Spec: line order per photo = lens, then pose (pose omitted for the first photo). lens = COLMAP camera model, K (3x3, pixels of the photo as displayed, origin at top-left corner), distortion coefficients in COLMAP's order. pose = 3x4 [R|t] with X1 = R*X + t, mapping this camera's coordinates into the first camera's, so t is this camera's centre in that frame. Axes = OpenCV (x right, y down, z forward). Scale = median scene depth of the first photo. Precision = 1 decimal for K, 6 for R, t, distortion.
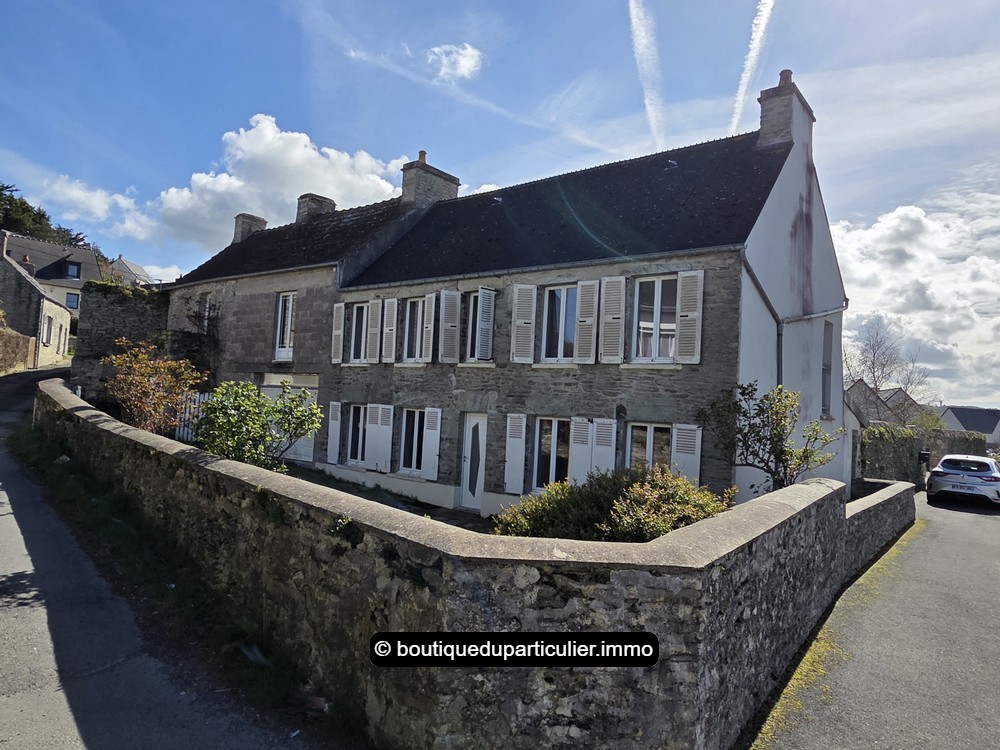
lens RADIAL K [[647.2, 0, 497.5], [0, 647.2, 377.5], [0, 0, 1]] dist [-0.005605, 0.008274]
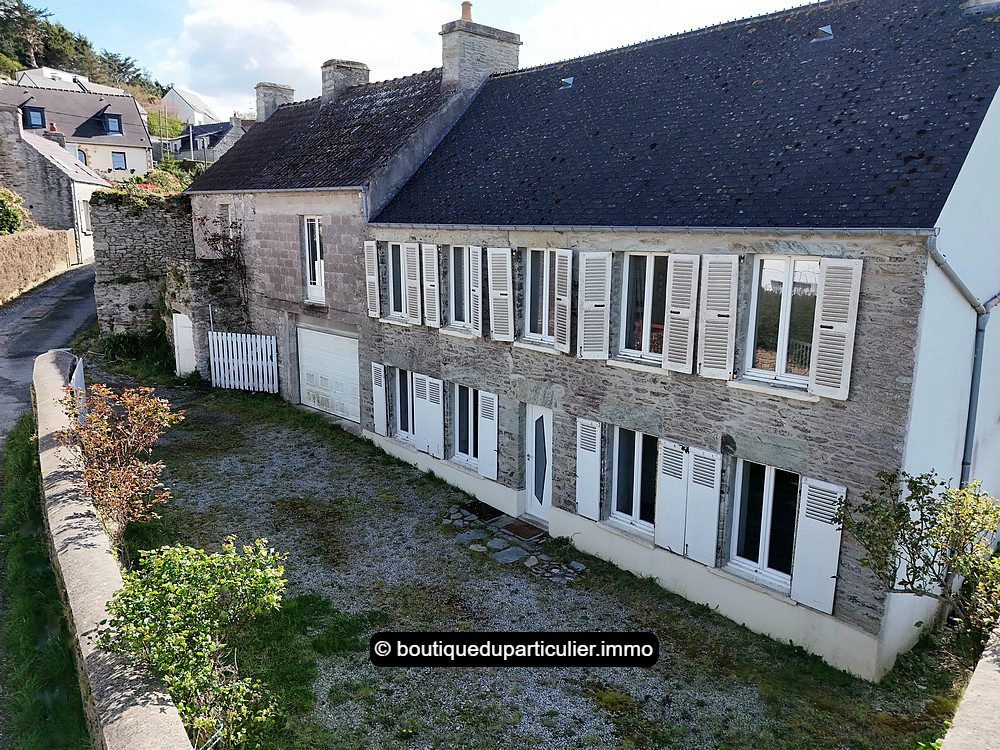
lens RADIAL K [[709.0, 0, 506.6], [0, 709.0, 370.6], [0, 0, 1]] dist [0.057413, -0.041219]
pose [[0.989704, -0.020849, -0.141600, 0.045907], [0.054036, 0.970545, 0.234782, -0.175211], [0.132535, -0.240016, 0.961679, 0.165615]]
